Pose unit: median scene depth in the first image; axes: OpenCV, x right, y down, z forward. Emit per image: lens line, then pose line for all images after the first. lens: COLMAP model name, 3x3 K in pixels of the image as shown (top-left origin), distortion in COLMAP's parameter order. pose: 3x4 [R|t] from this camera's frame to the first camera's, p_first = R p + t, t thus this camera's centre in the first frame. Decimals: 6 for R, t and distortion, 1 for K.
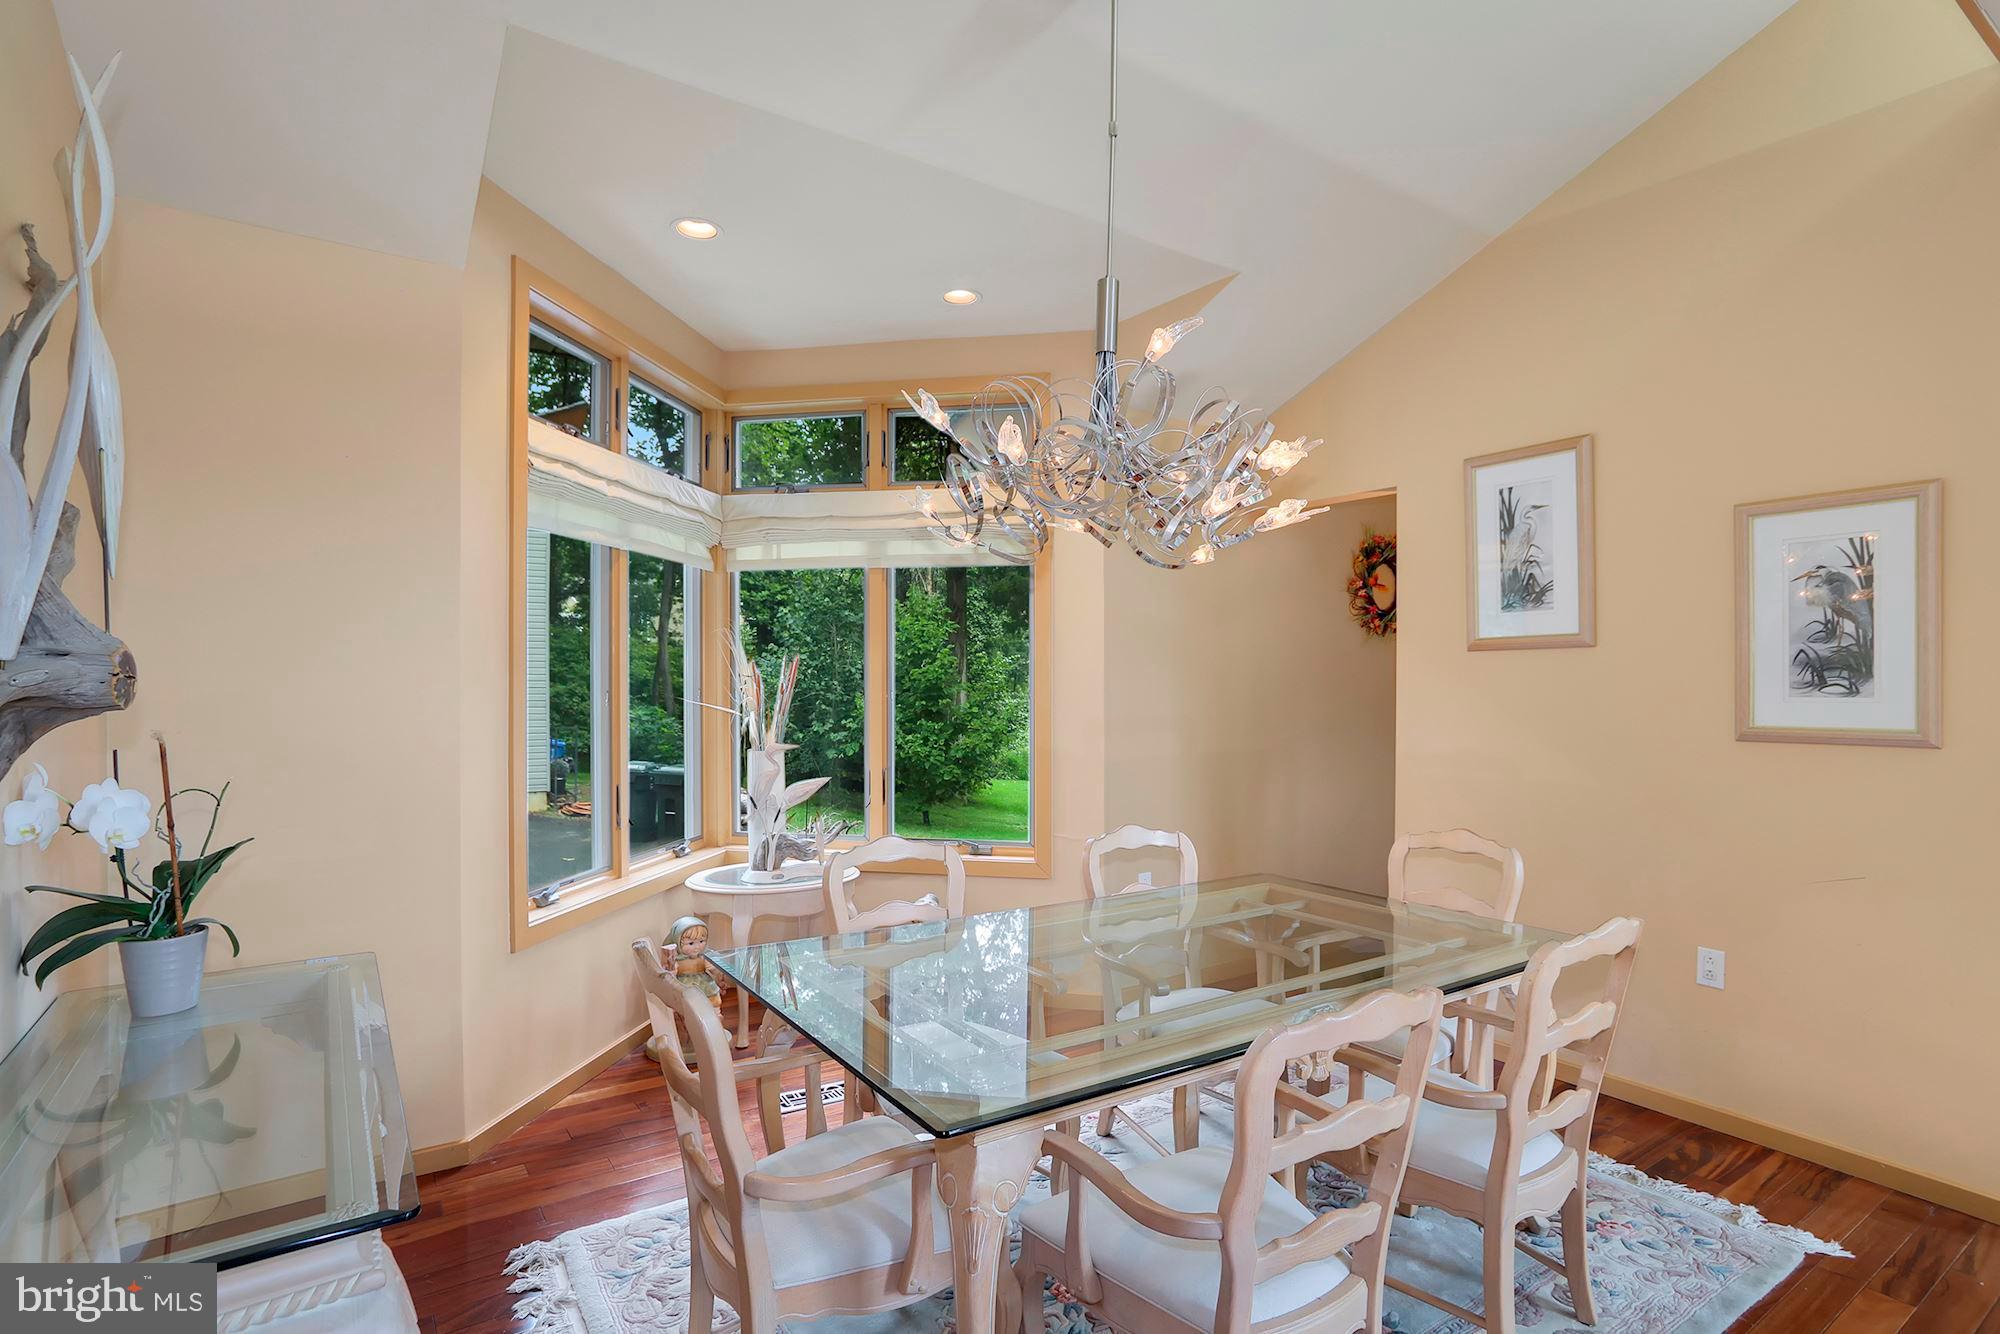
lens RADIAL K [[996.0, 0, 978.7], [0, 996.0, 662.0], [0, 0, 1]] dist [-0.077260, 0.031556]
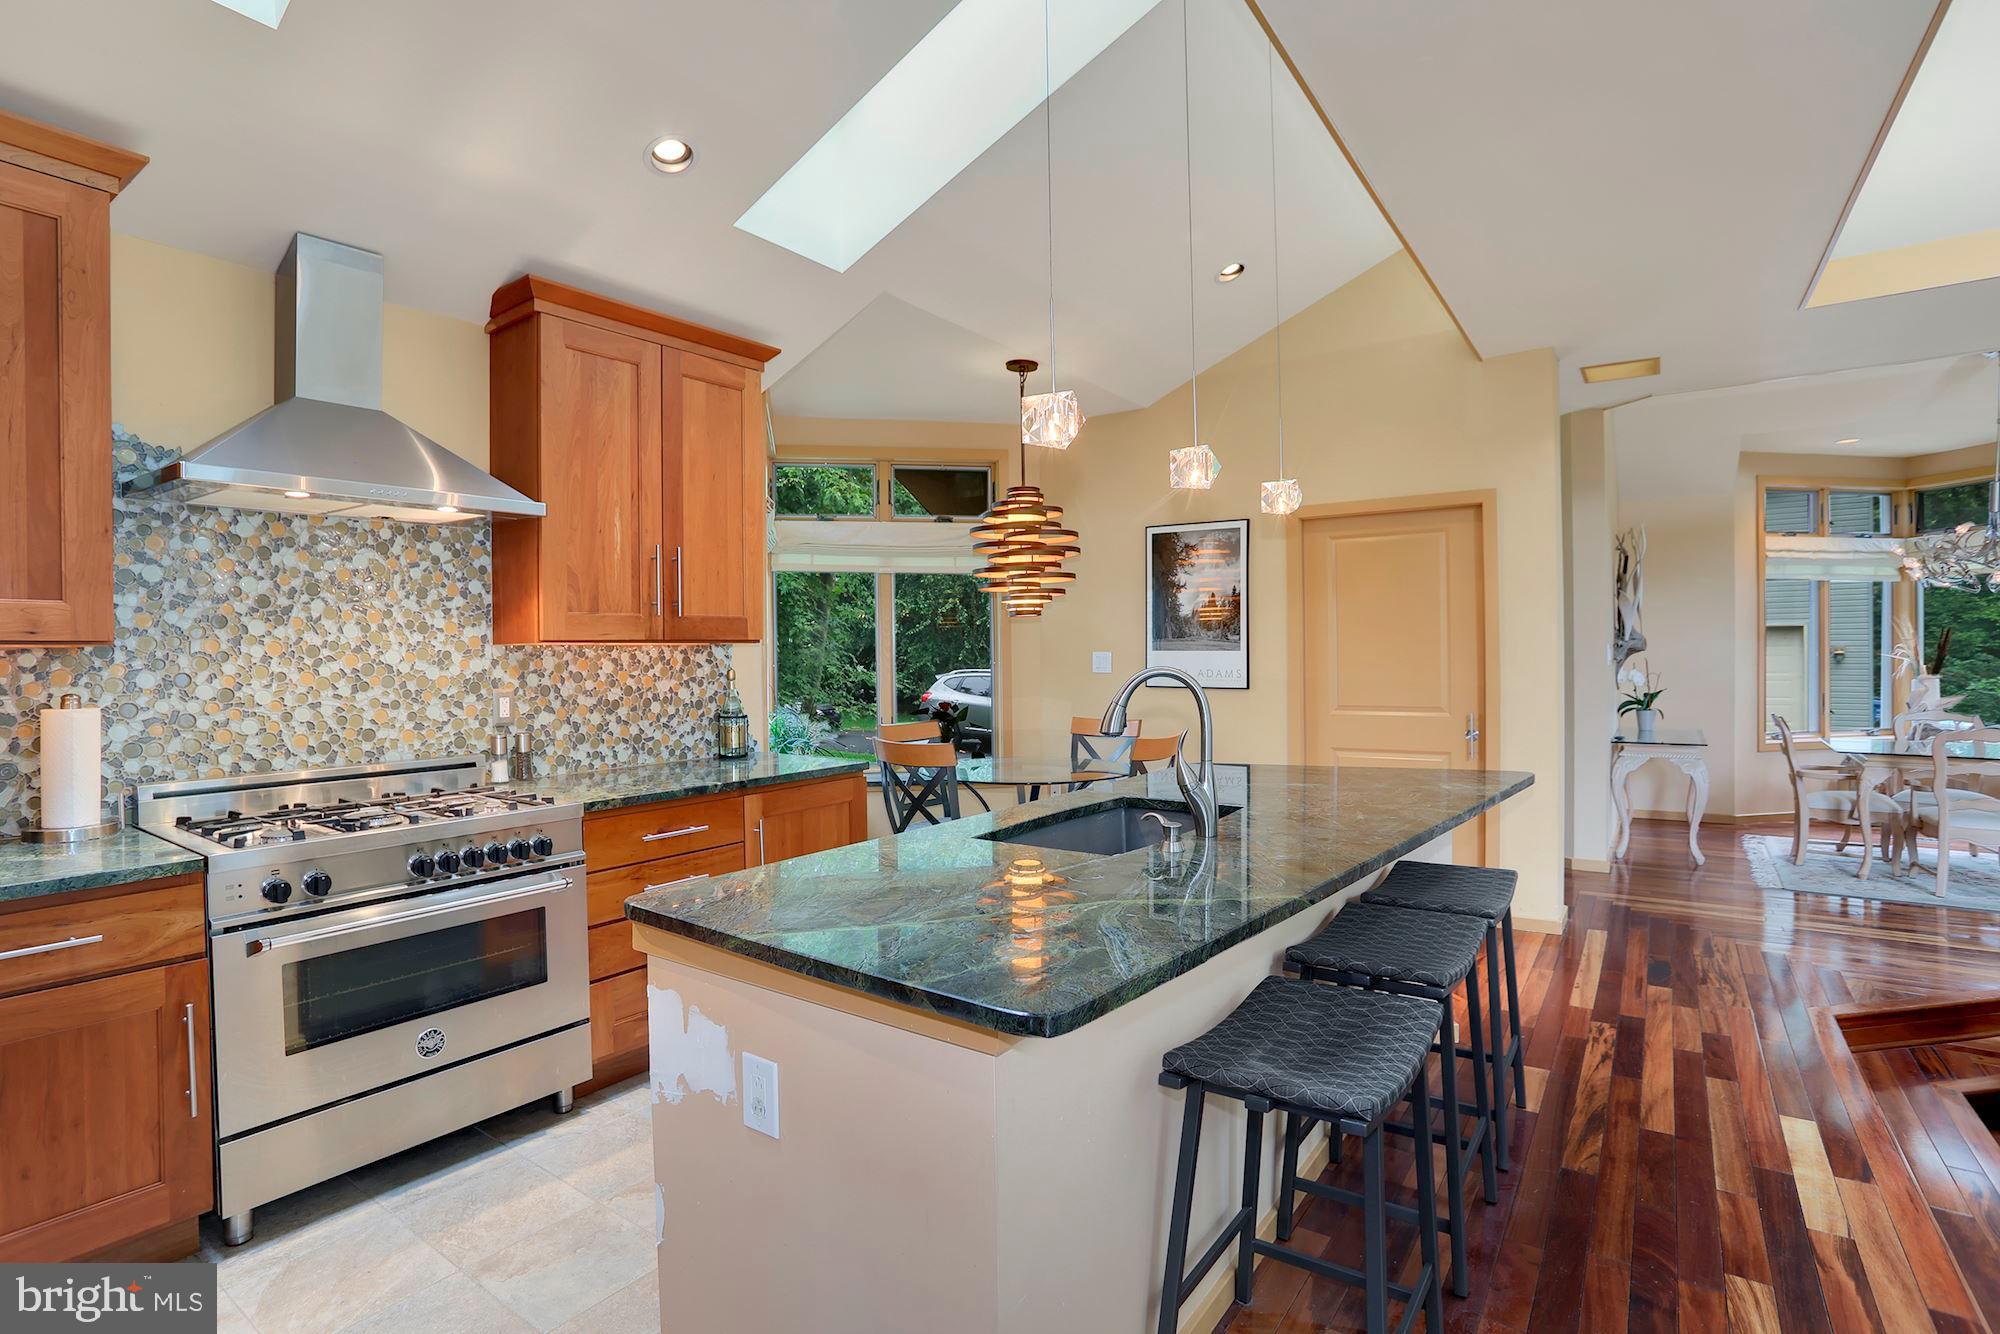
lens RADIAL K [[996.0, 0, 978.7], [0, 996.0, 662.0], [0, 0, 1]] dist [-0.077260, 0.031556]
pose [[0.353301, 0.011273, -0.935442, 1.513736], [0.029023, 0.999314, 0.023004, -0.067464], [0.935059, -0.035277, 0.352731, -2.366490]]
